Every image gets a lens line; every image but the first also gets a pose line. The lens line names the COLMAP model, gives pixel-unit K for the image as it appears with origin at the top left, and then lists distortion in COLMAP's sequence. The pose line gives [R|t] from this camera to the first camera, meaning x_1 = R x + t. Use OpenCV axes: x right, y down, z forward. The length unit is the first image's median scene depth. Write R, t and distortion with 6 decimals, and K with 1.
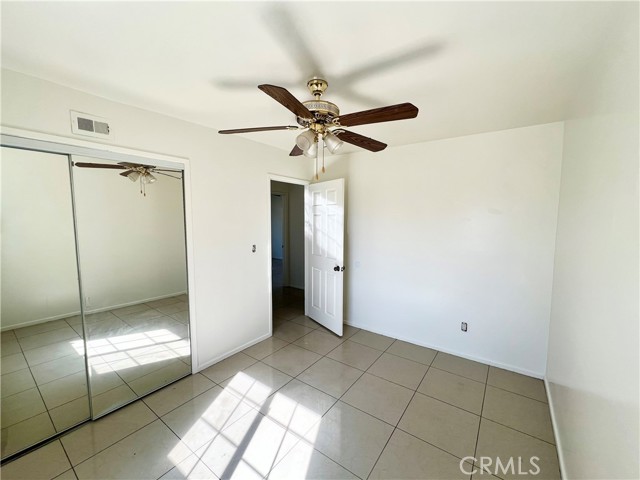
lens RADIAL K [[262.8, 0, 319.3], [0, 262.8, 240.4], [0, 0, 1]] dist [0.000471, 0.000042]
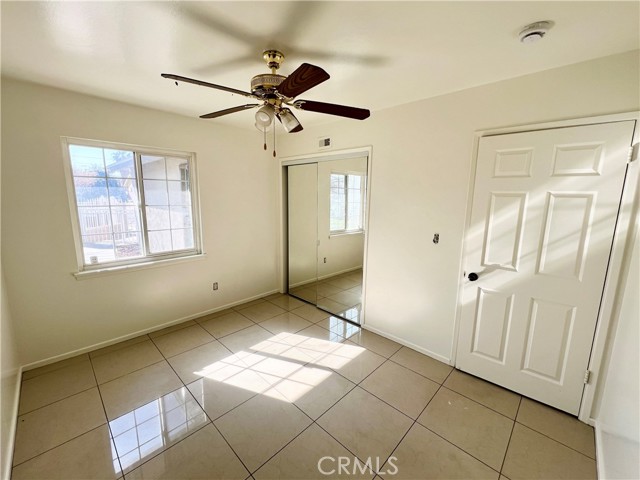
lens RADIAL K [[262.8, 0, 319.0], [0, 262.8, 239.7], [0, 0, 1]] dist [0.000471, 0.000042]
pose [[-0.127860, 0.158590, -0.979031, 0.788124], [-0.102372, 0.979750, 0.172076, -0.090677], [0.986495, 0.122227, -0.109035, 1.046023]]
